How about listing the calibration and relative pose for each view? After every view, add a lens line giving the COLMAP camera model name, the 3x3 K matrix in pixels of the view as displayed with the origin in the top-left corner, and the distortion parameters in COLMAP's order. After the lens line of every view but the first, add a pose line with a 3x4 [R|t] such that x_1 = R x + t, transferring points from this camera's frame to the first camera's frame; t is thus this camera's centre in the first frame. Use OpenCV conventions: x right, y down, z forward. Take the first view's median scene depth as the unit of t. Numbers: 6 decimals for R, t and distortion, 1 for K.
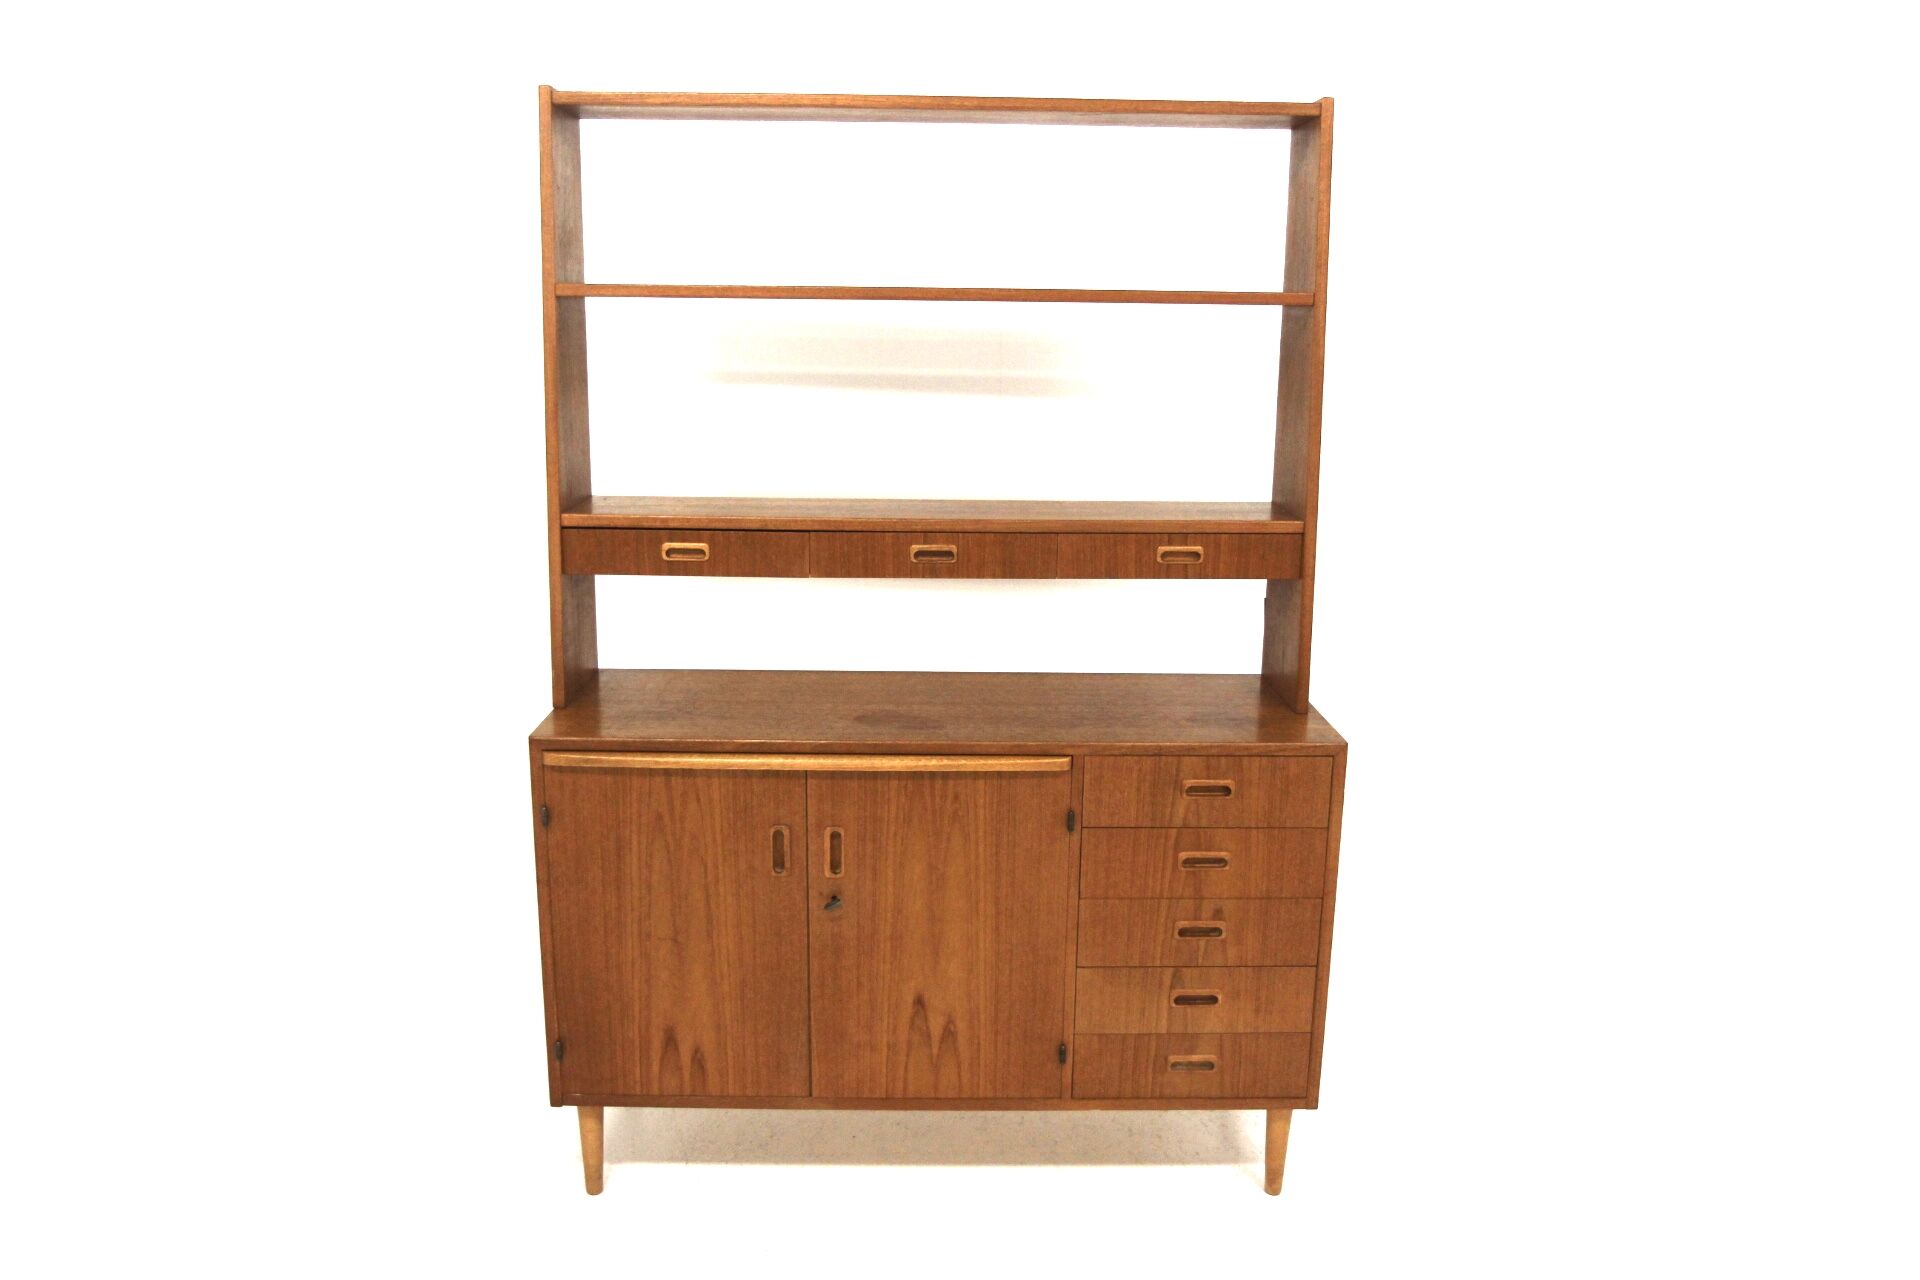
lens RADIAL K [[1490.7, 0, 962.5], [0, 1490.7, 648.4], [0, 0, 1]] dist [-0.093606, 0.040274]
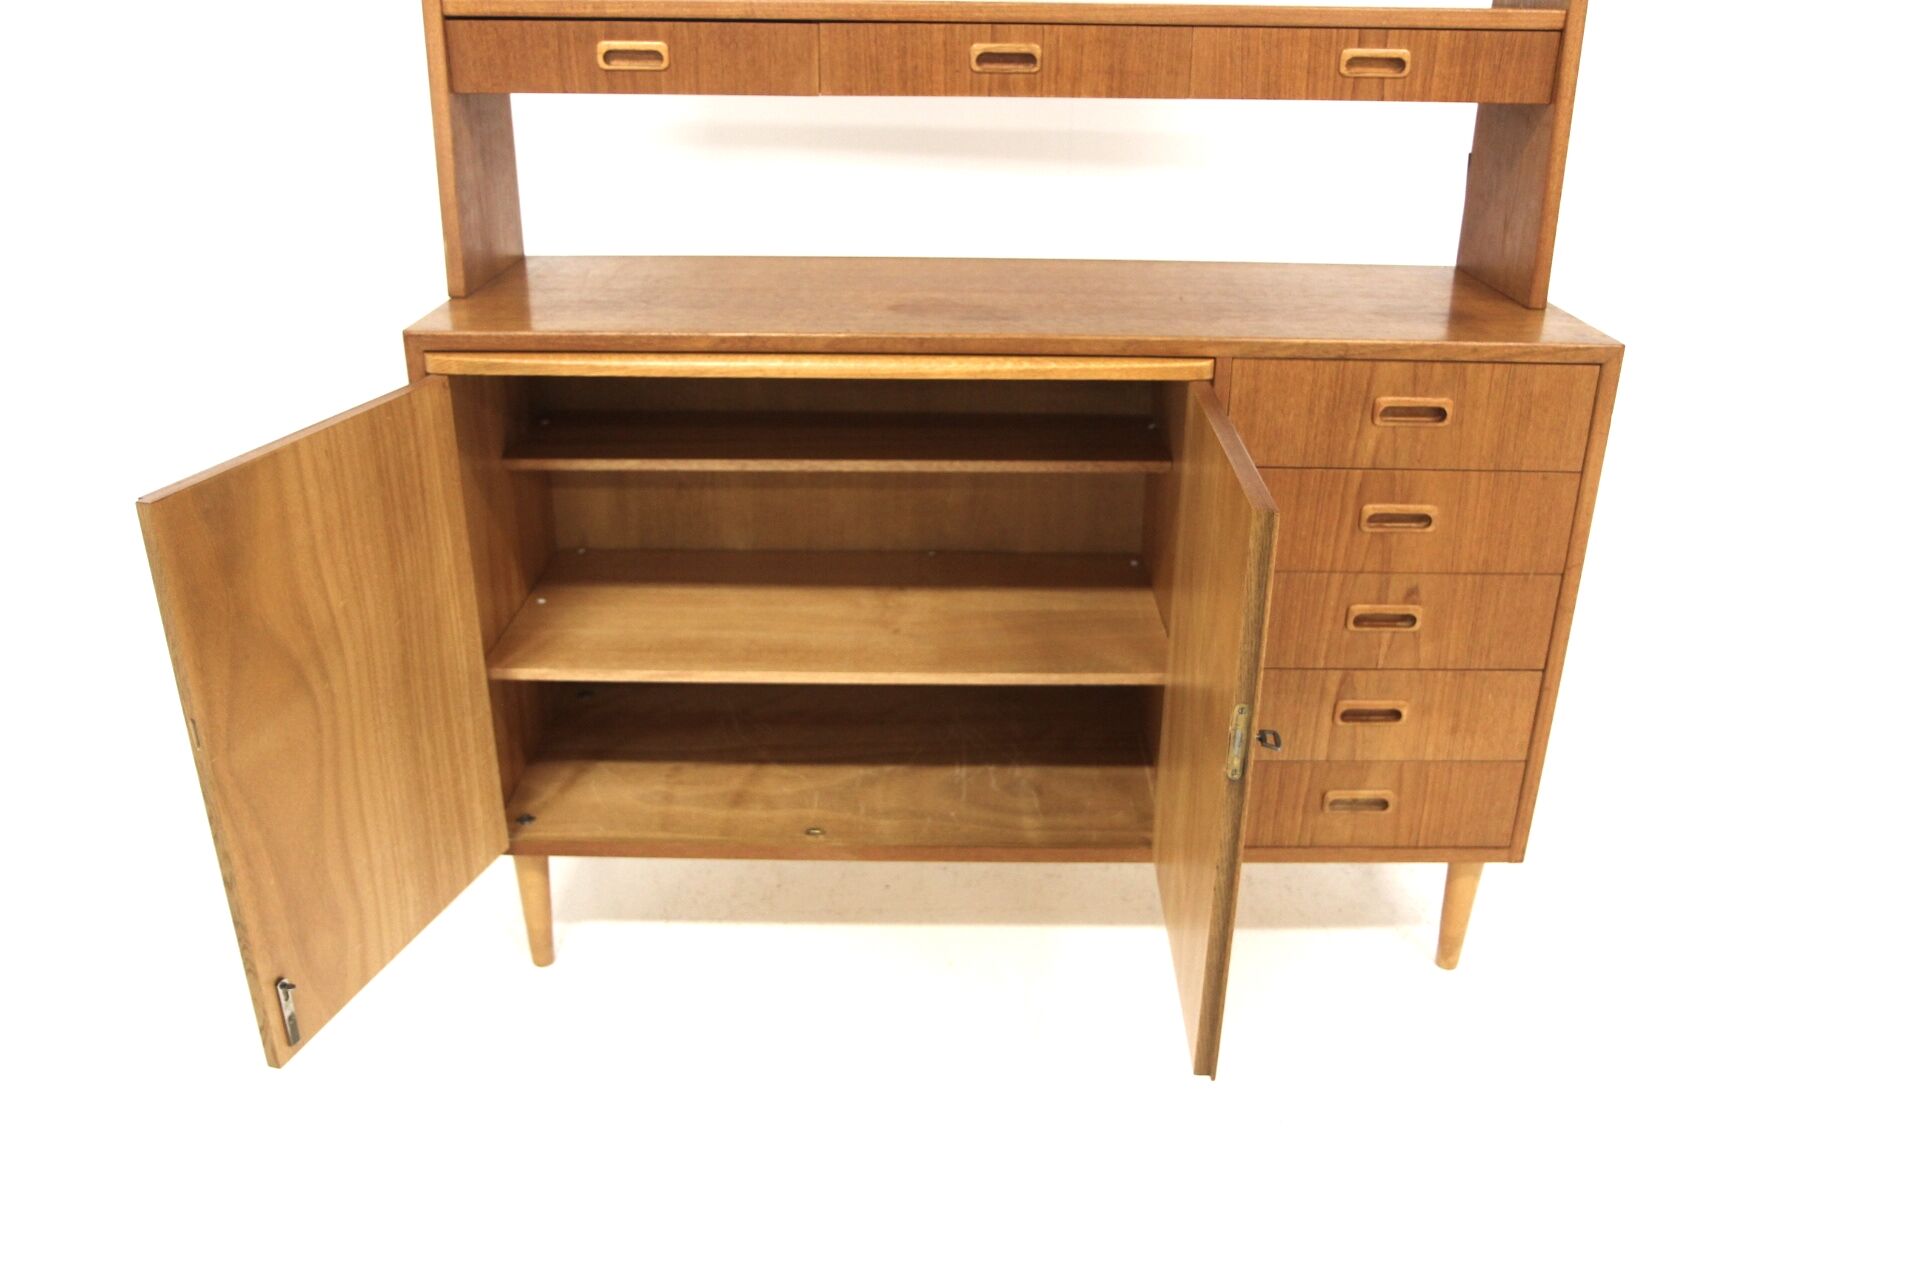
lens RADIAL K [[1490.7, 0, 958.7], [0, 1490.7, 635.9], [0, 0, 1]] dist [-0.093606, 0.040274]
pose [[0.999932, 0.003212, -0.011190, -0.032322], [-0.001008, 0.981456, 0.191683, 0.064307], [0.011598, -0.191658, 0.981393, 0.308684]]
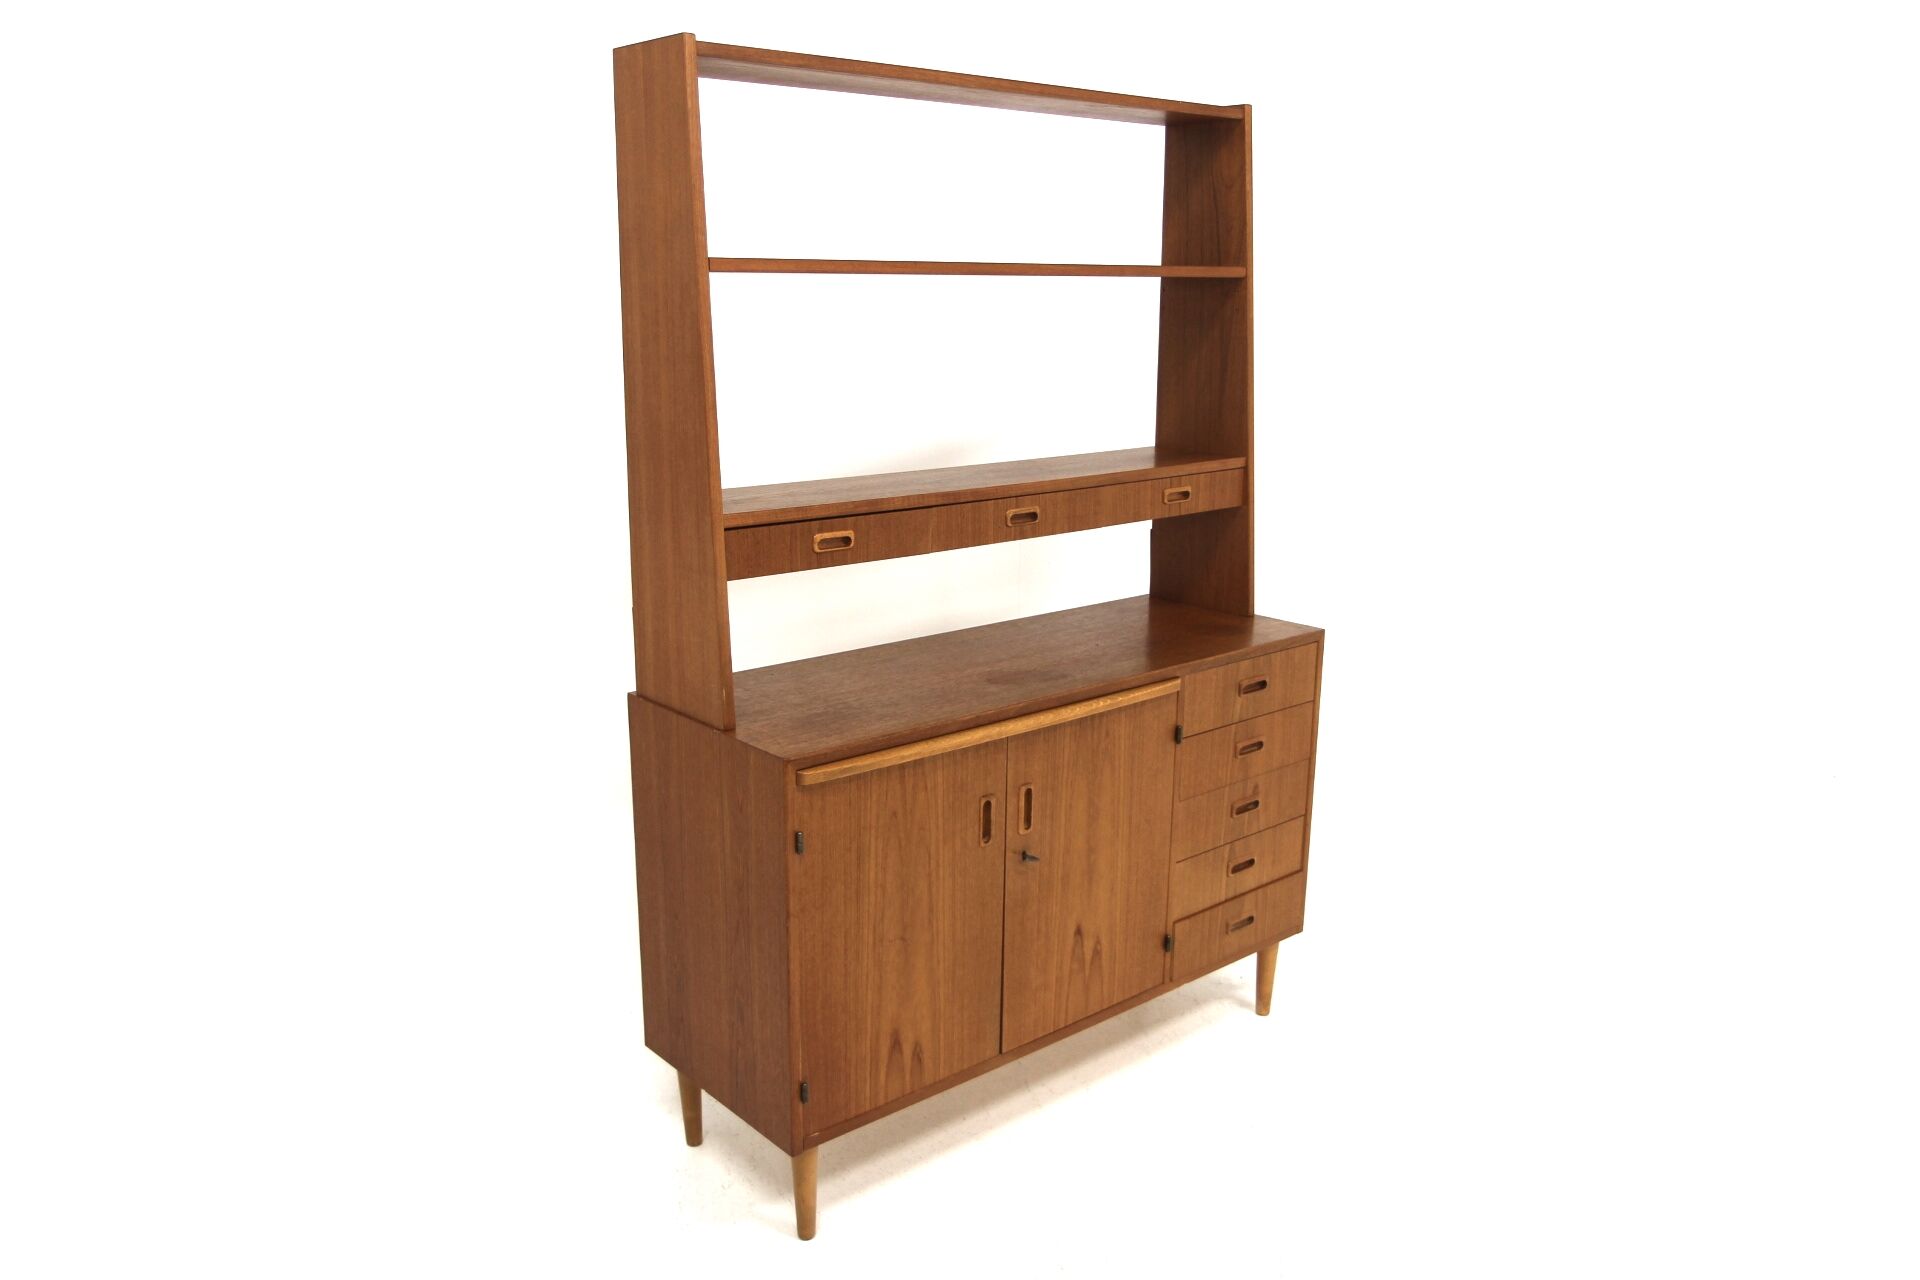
lens RADIAL K [[1490.7, 0, 959.3], [0, 1490.7, 647.6], [0, 0, 1]] dist [-0.093606, 0.040274]
pose [[0.769153, -0.160375, 0.618615, -0.725851], [0.144135, 0.986592, 0.076563, -0.059164], [-0.622599, 0.030275, 0.781955, 0.206052]]
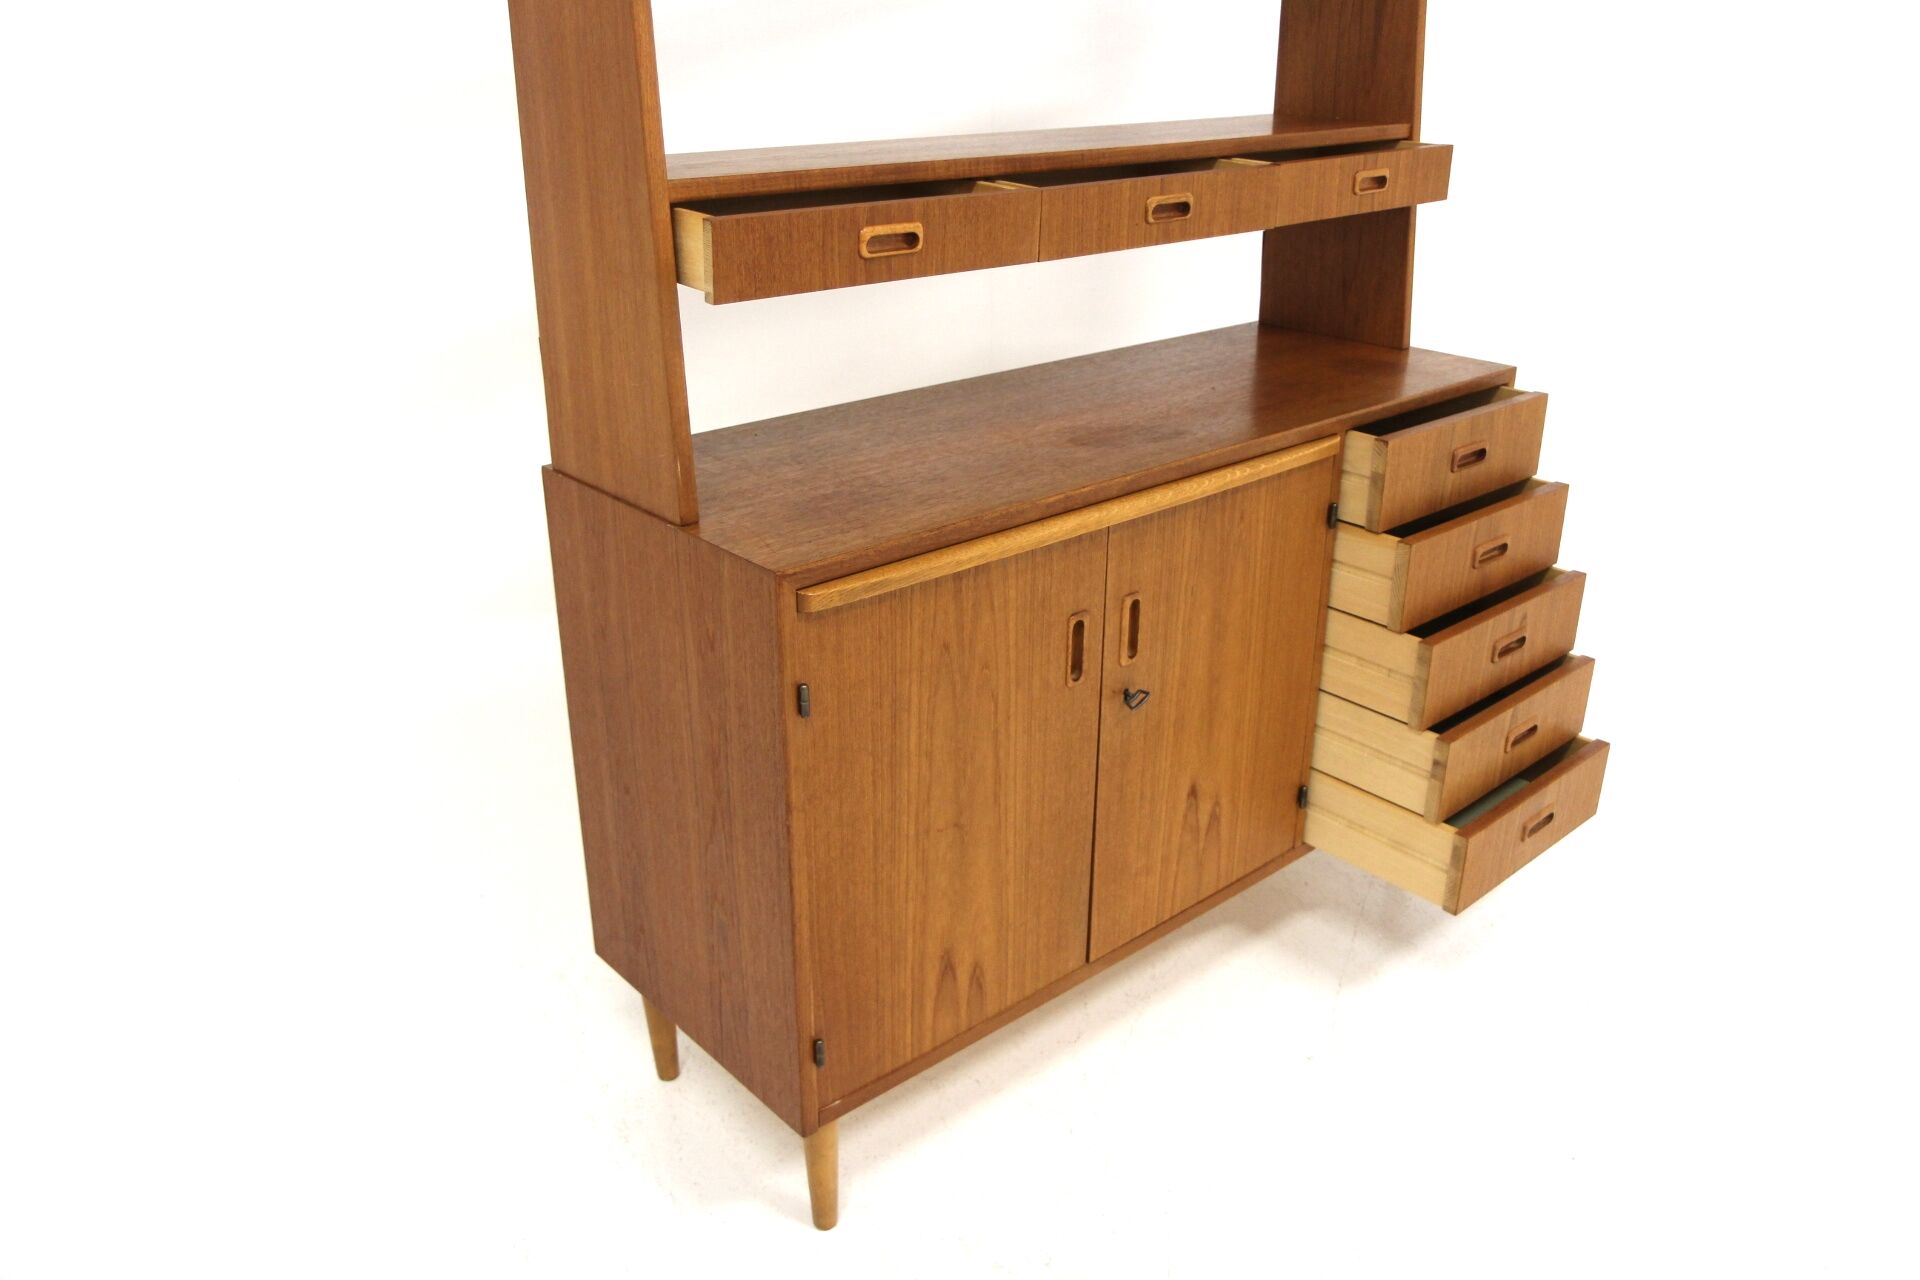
lens RADIAL K [[1490.7, 0, 959.5], [0, 1490.7, 639.5], [0, 0, 1]] dist [-0.093606, 0.040274]
pose [[0.763386, -0.265553, 0.588832, -0.554228], [0.152733, 0.959943, 0.234908, -0.037768], [-0.627626, -0.089391, 0.773366, 0.484392]]
